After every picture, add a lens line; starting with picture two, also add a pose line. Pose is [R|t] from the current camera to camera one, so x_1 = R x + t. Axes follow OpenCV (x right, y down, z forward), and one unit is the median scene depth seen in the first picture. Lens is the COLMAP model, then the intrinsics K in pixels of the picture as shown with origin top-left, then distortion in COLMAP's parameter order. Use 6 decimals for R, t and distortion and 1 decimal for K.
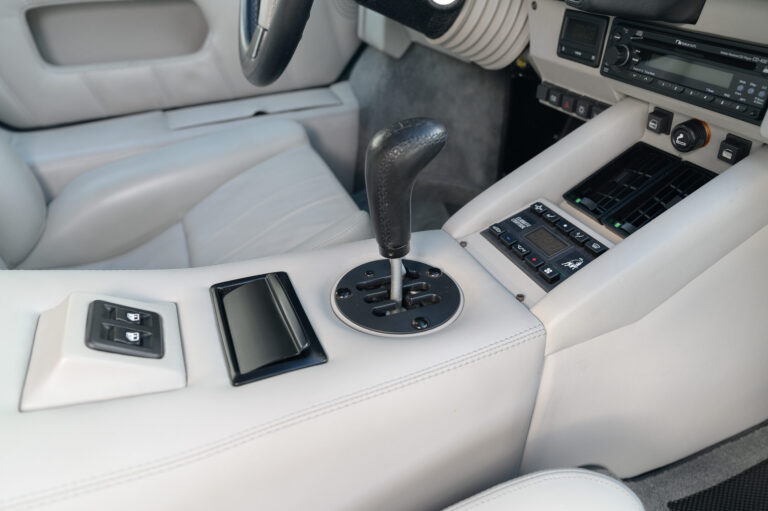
lens RADIAL K [[528.1, 0, 379.2], [0, 528.1, 255.3], [0, 0, 1]] dist [-0.001063, 0.001199]
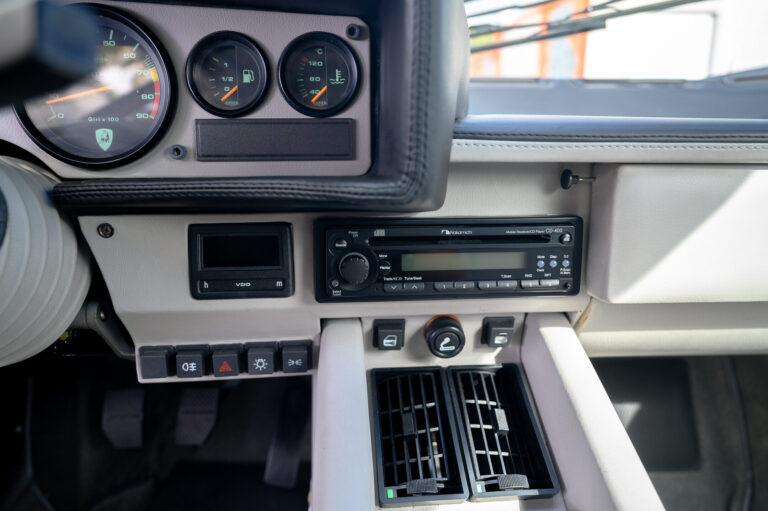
lens RADIAL K [[549.7, 0, 384.0], [0, 549.7, 255.5], [0, 0, 1]] dist [0.001306, -0.000932]
pose [[0.304240, -0.193691, 0.932696, -0.177308], [0.514290, 0.857554, 0.010328, -0.386729], [-0.801838, 0.476535, 0.360515, 0.726250]]
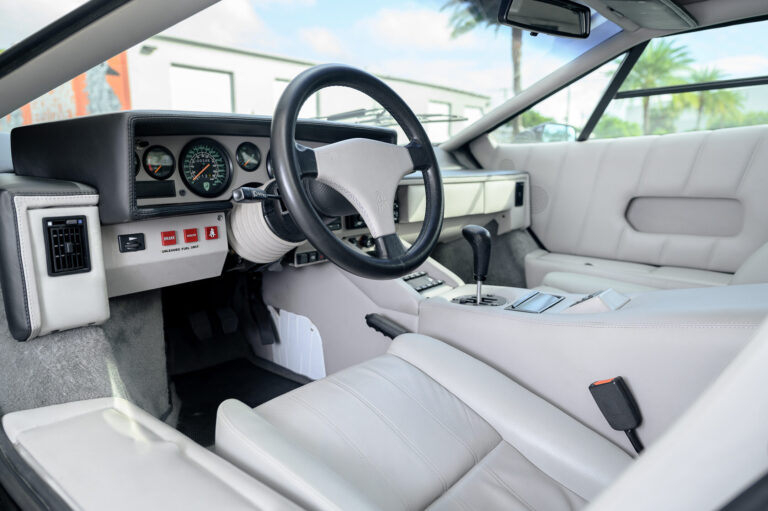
lens RADIAL K [[528.1, 0, 379.2], [0, 528.1, 255.3], [0, 0, 1]] dist [-0.001063, 0.001199]
pose [[-0.460748, -0.132457, 0.877591, -1.641595], [0.495576, 0.781902, 0.378198, -1.093050], [-0.736285, 0.609167, -0.294618, 1.740199]]
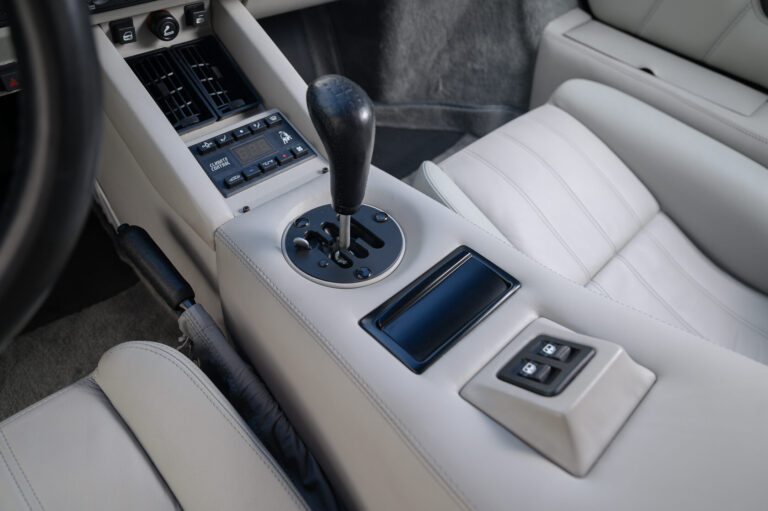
lens RADIAL K [[519.3, 0, 384.0], [0, 519.3, 251.4], [0, 0, 1]] dist [0.000613, 0.001019]
pose [[-0.365799, -0.671157, 0.644779, -0.642017], [0.446843, 0.481070, 0.754256, -0.629363], [-0.816408, 0.564022, 0.123927, 0.752983]]
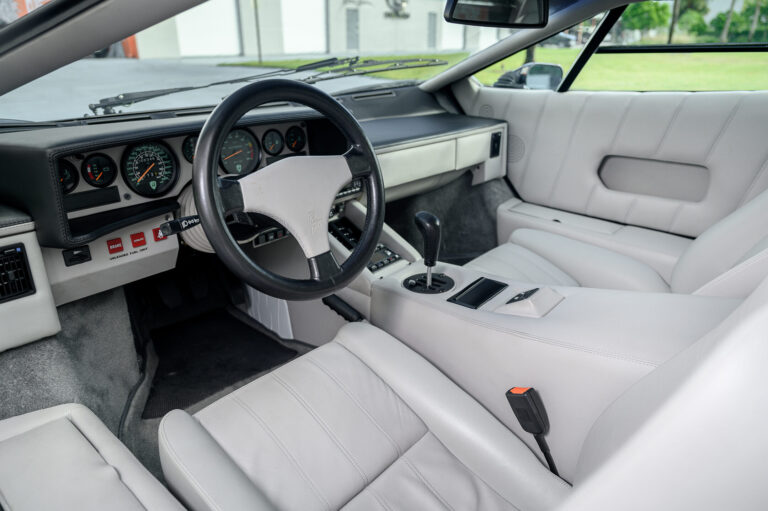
lens RADIAL K [[520.0, 0, 384.0], [0, 520.0, 255.5], [0, 0, 1]] dist [0.002421, 0.000563]
pose [[-0.447863, -0.320883, 0.834537, -1.693991], [0.490760, 0.691986, 0.529443, -1.283212], [-0.747378, 0.646675, -0.152439, 1.326698]]
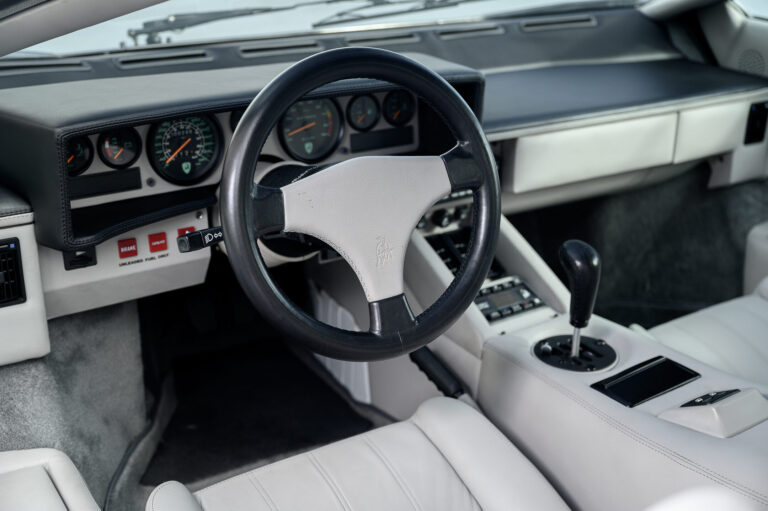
lens RADIAL K [[928.4, 0, 384.0], [0, 928.4, 255.5], [0, 0, 1]] dist [-0.000833, 0.010059]
pose [[-0.193401, -0.366673, 0.910026, -2.049756], [0.519396, 0.748638, 0.412029, -1.428614], [-0.832360, 0.552351, 0.045661, 1.091728]]
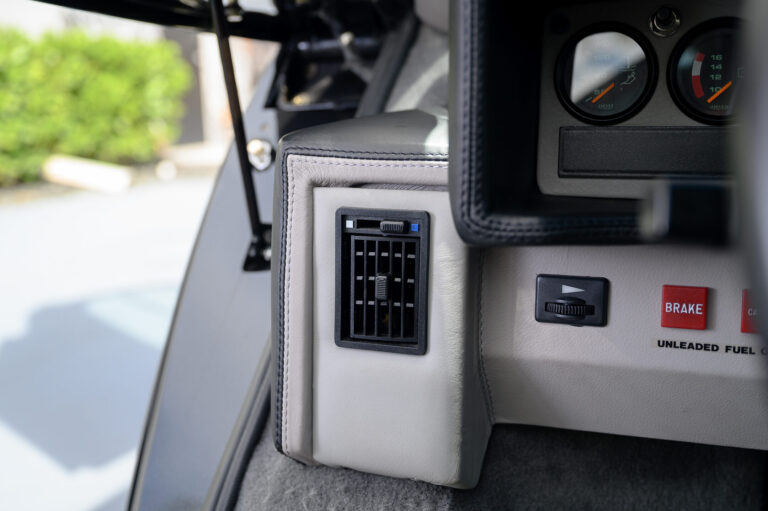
lens RADIAL K [[879.2, 0, 384.0], [0, 879.2, 255.5], [0, 0, 1]] dist [-0.002469, 0.002051]
pose [[0.676496, -0.129544, 0.724963, -0.711288], [0.405508, 0.887258, -0.219854, -0.807737], [-0.614749, 0.442709, 0.652758, 1.285538]]
